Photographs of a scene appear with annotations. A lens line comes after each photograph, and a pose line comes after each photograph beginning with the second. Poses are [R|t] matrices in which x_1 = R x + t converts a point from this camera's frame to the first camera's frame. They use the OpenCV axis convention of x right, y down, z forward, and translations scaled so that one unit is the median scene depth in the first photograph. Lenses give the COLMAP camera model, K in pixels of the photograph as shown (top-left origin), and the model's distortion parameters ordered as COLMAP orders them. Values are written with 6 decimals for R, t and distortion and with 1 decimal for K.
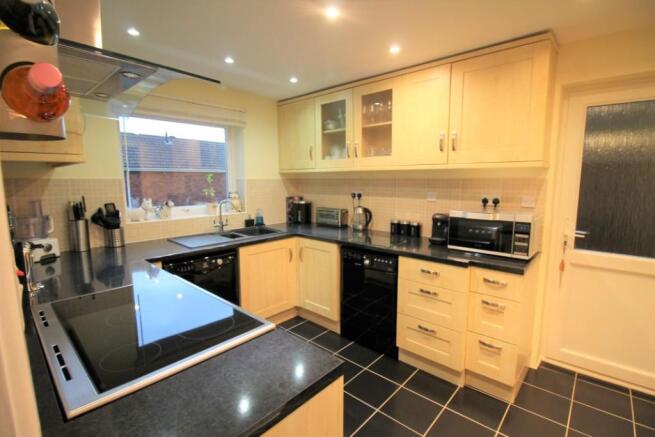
lens RADIAL K [[308.9, 0, 327.5], [0, 308.9, 218.5], [0, 0, 1]] dist [0.000085, -0.014443]
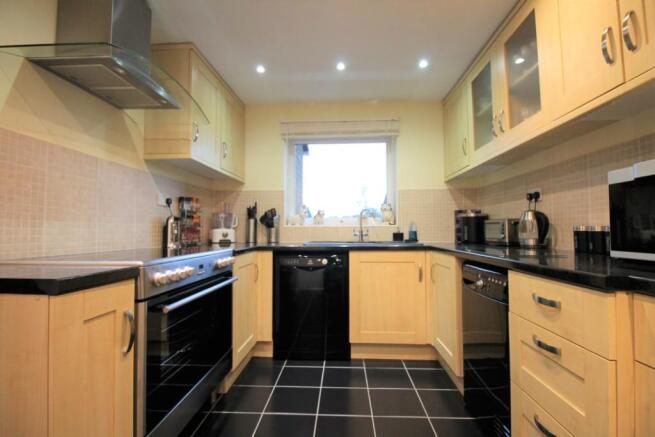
lens RADIAL K [[308.9, 0, 327.5], [0, 308.9, 218.5], [0, 0, 1]] dist [0.000085, -0.014443]
pose [[0.627206, -0.030294, -0.778264, 0.347510], [-0.098005, 0.988231, -0.117450, 0.095680], [0.772663, 0.149940, 0.616855, 0.300621]]
